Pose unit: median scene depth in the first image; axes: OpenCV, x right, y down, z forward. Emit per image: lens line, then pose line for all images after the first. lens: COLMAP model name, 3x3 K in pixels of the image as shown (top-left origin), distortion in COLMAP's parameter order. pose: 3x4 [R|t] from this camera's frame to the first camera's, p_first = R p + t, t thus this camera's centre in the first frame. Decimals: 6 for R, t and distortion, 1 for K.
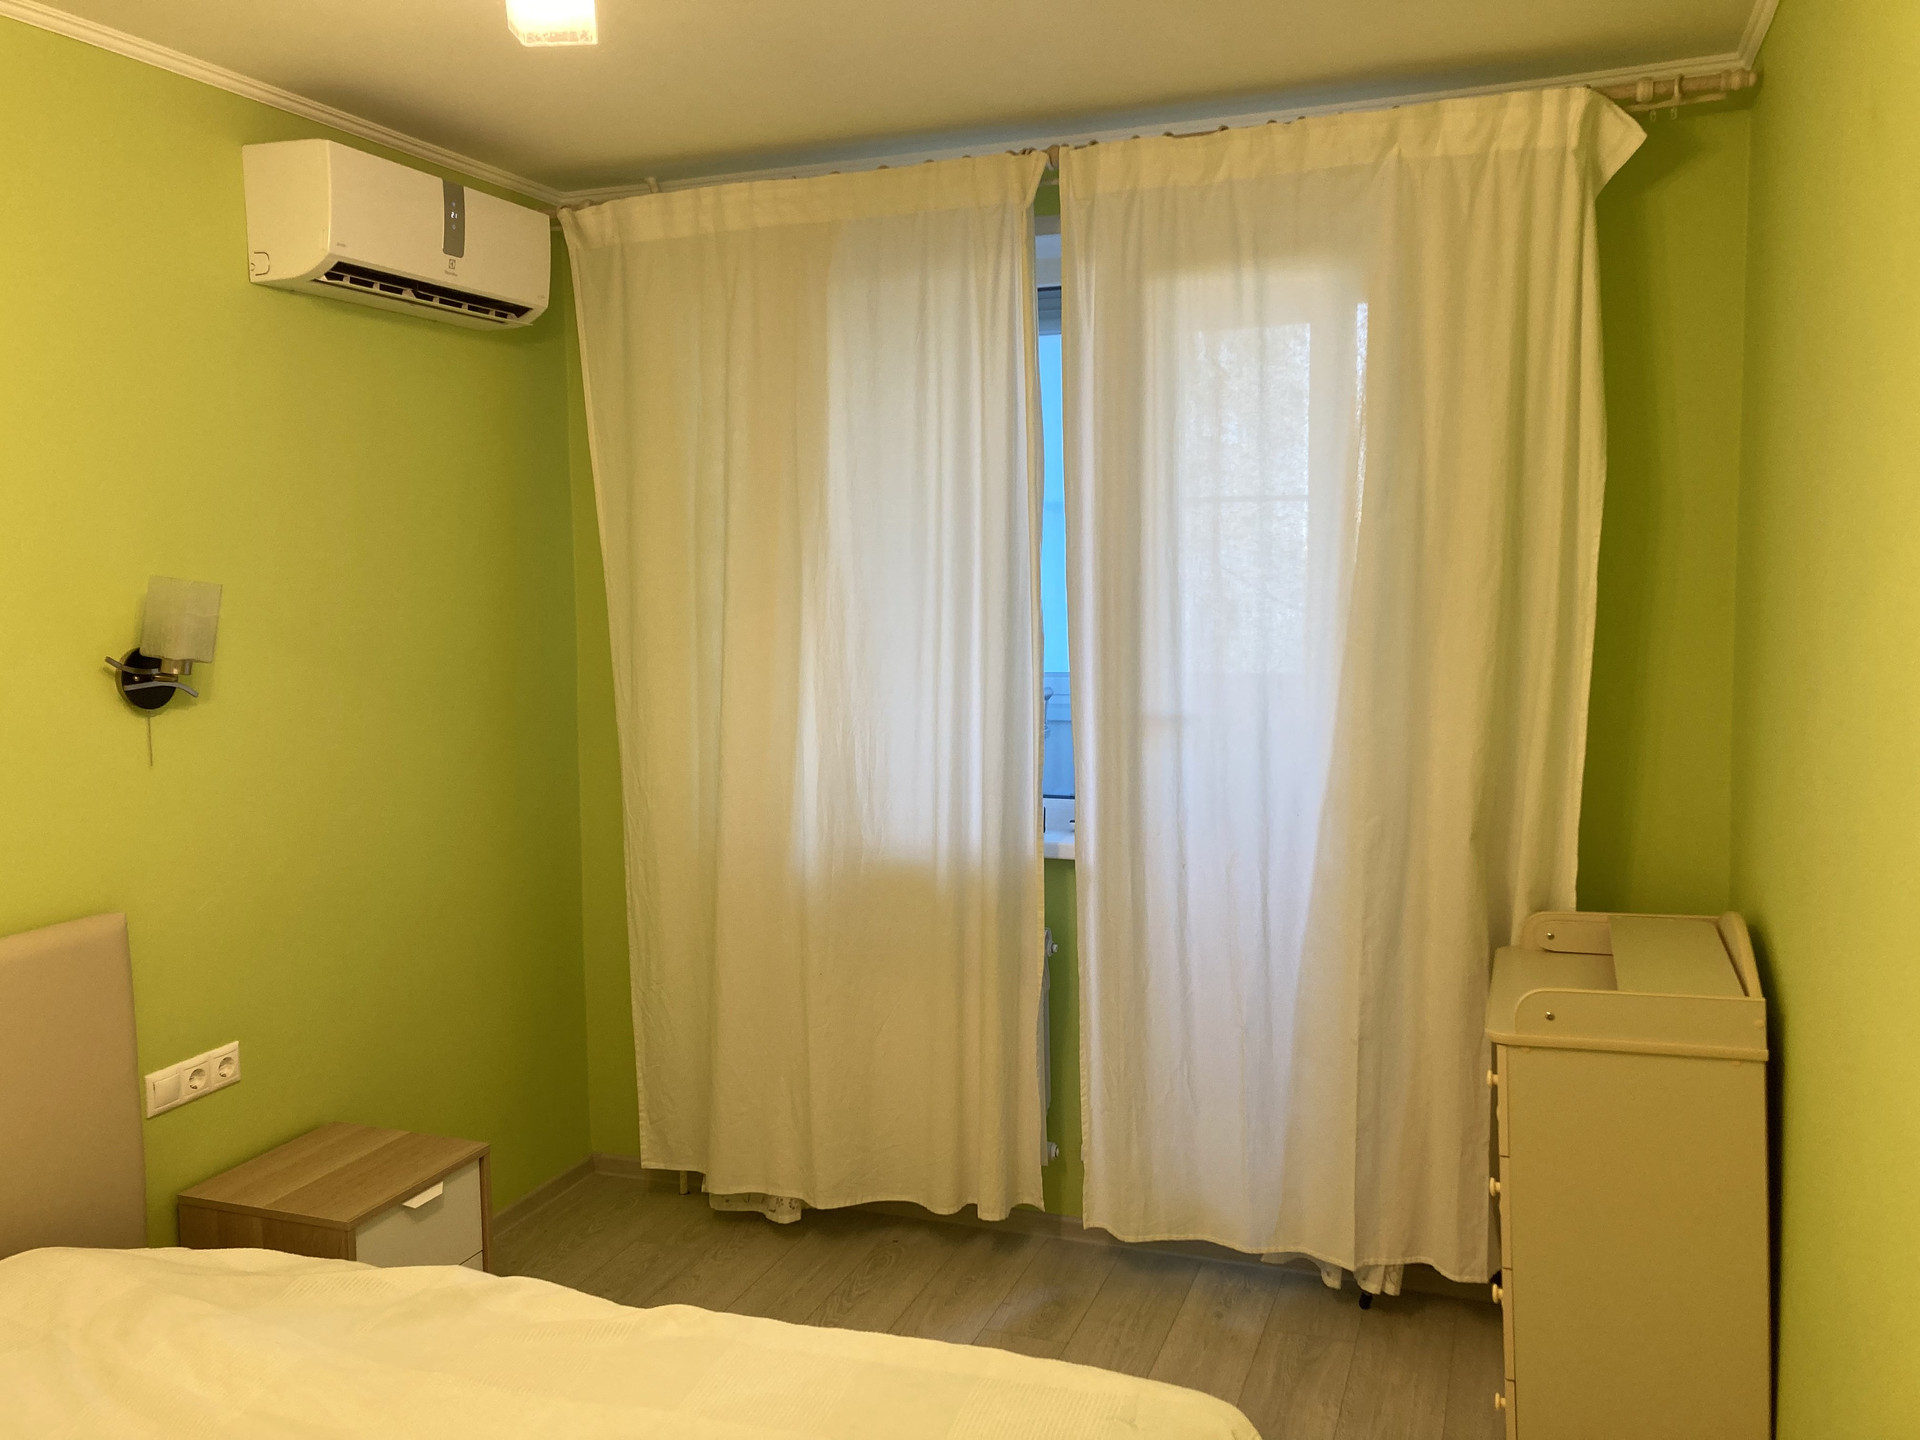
lens RADIAL K [[1566.4, 0, 958.6], [0, 1566.4, 708.9], [0, 0, 1]] dist [0.037734, -0.025894]
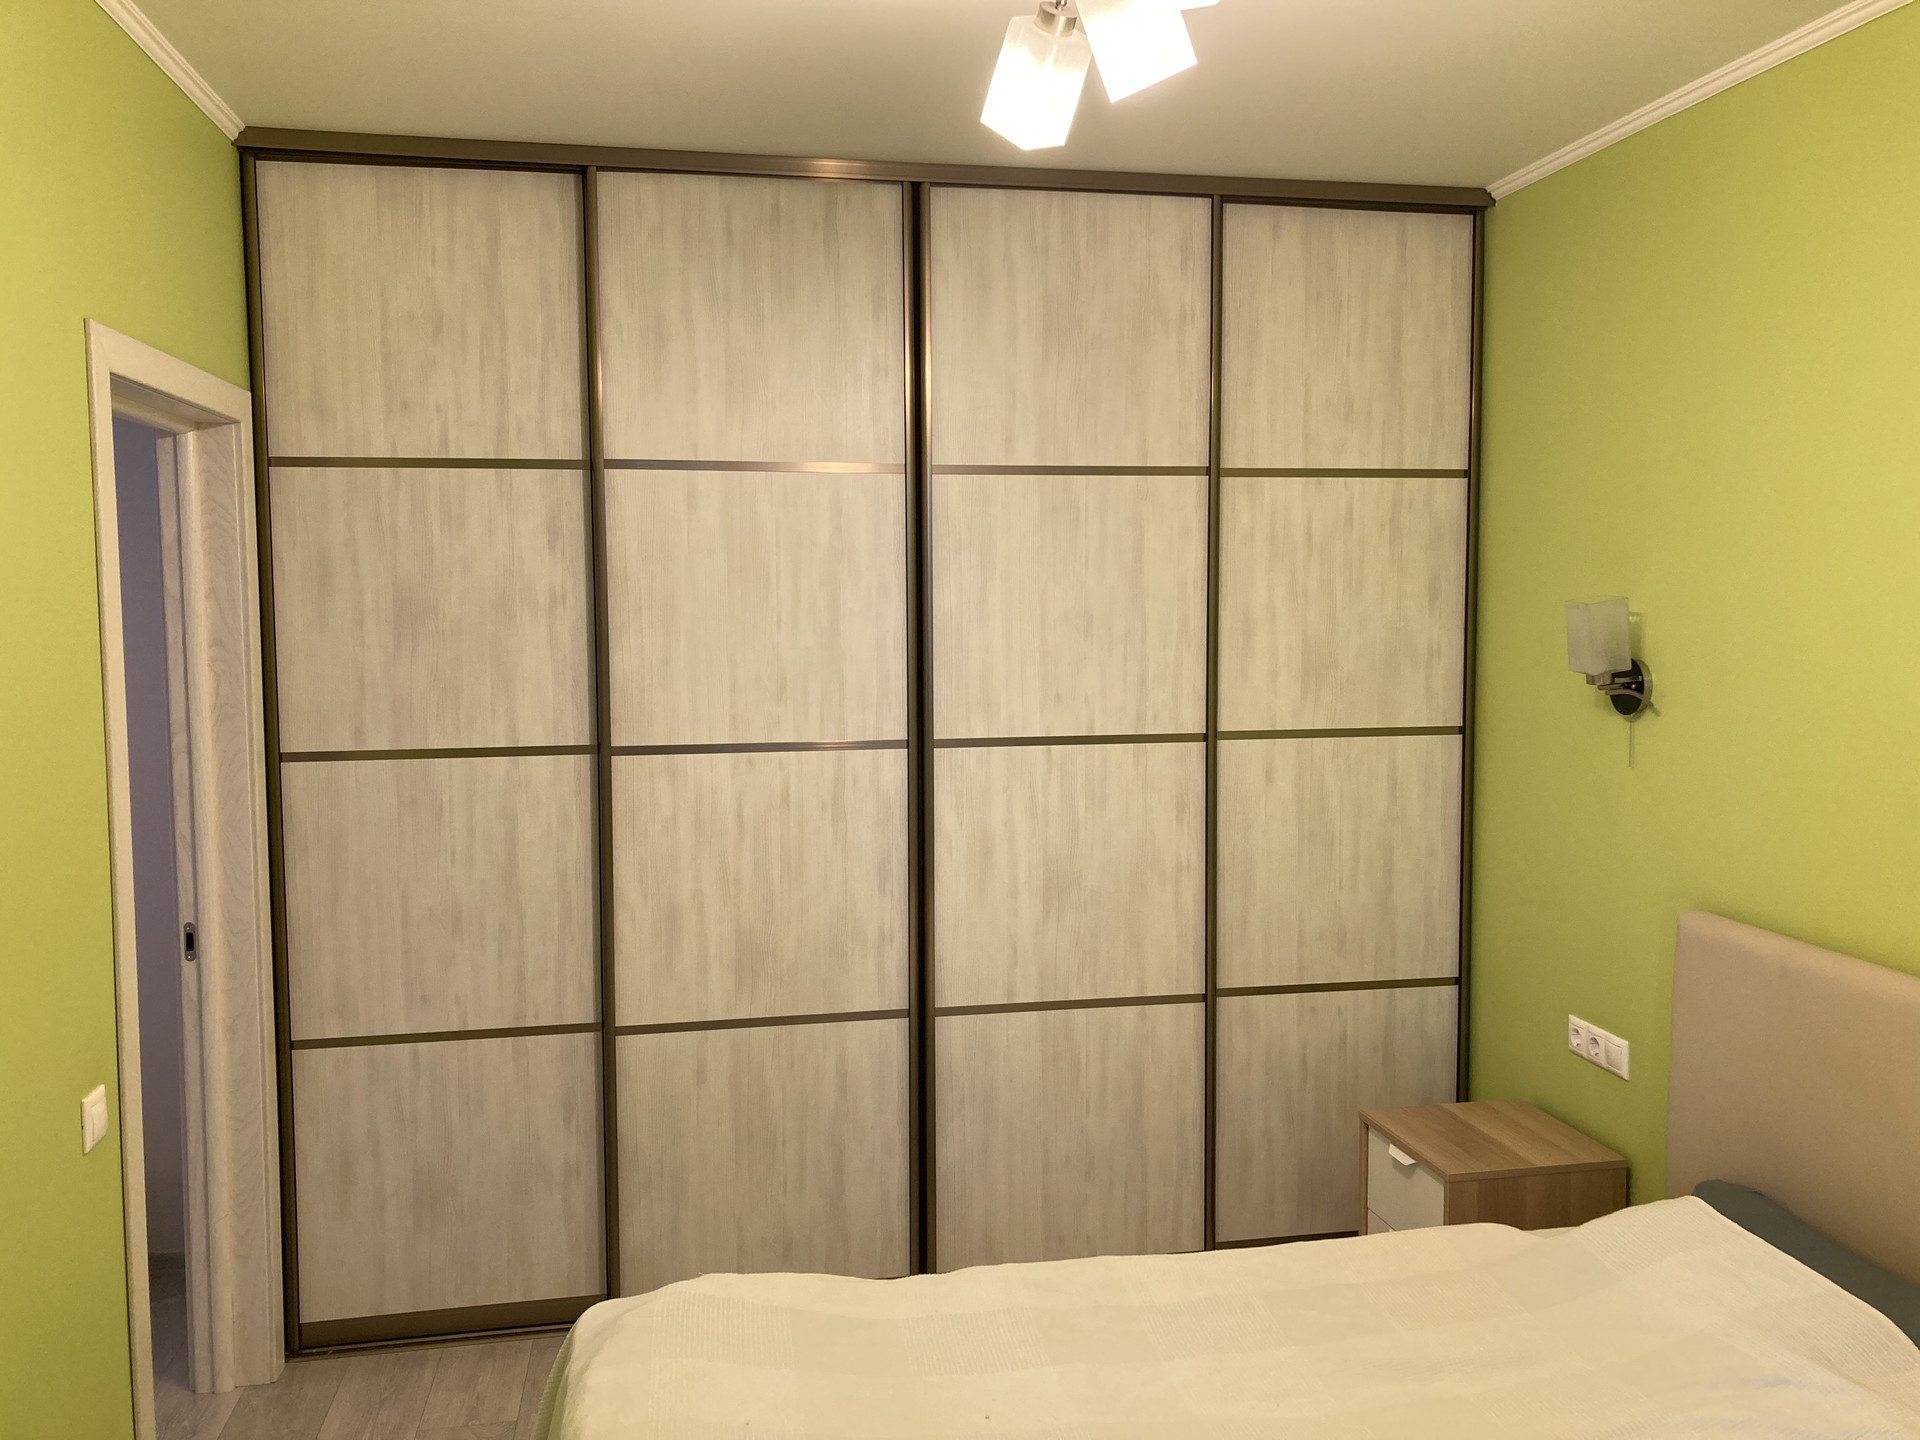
lens RADIAL K [[1566.4, 0, 958.5], [0, 1566.4, 728.7], [0, 0, 1]] dist [0.037734, -0.025894]
pose [[-0.860706, 0.055564, -0.506061, 0.458117], [-0.023100, 0.988740, 0.147850, -0.142180], [0.508578, 0.138946, -0.849731, 1.702603]]
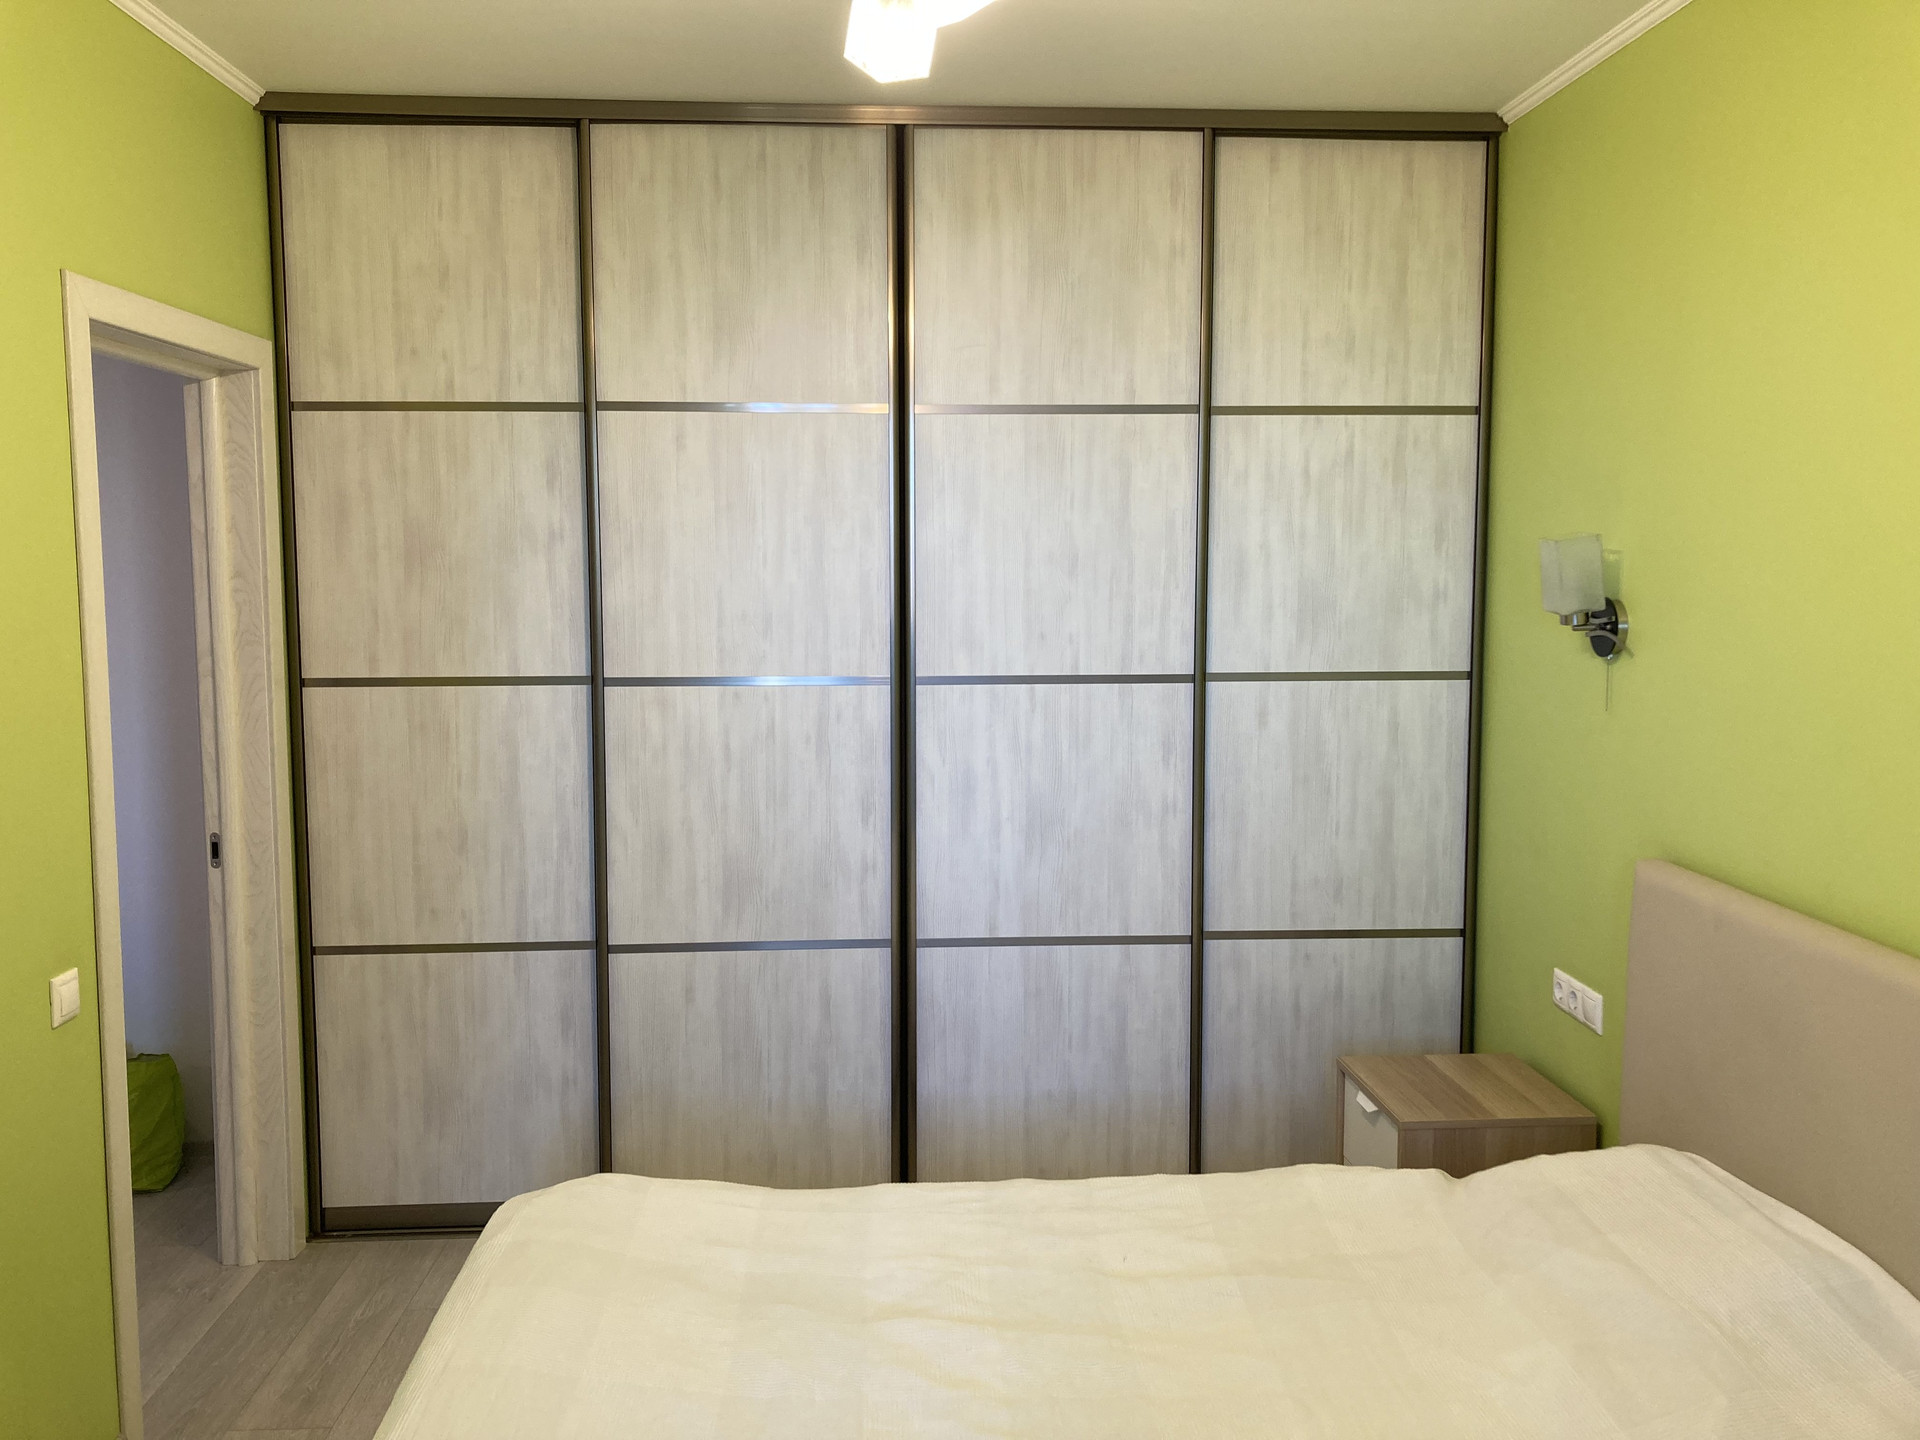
lens RADIAL K [[1566.4, 0, 957.3], [0, 1566.4, 717.9], [0, 0, 1]] dist [0.037734, -0.025894]
pose [[-0.920558, 0.049208, -0.387495, 0.311809], [-0.017799, 0.985718, 0.167460, -0.129065], [0.390201, 0.161054, -0.906534, 1.800929]]
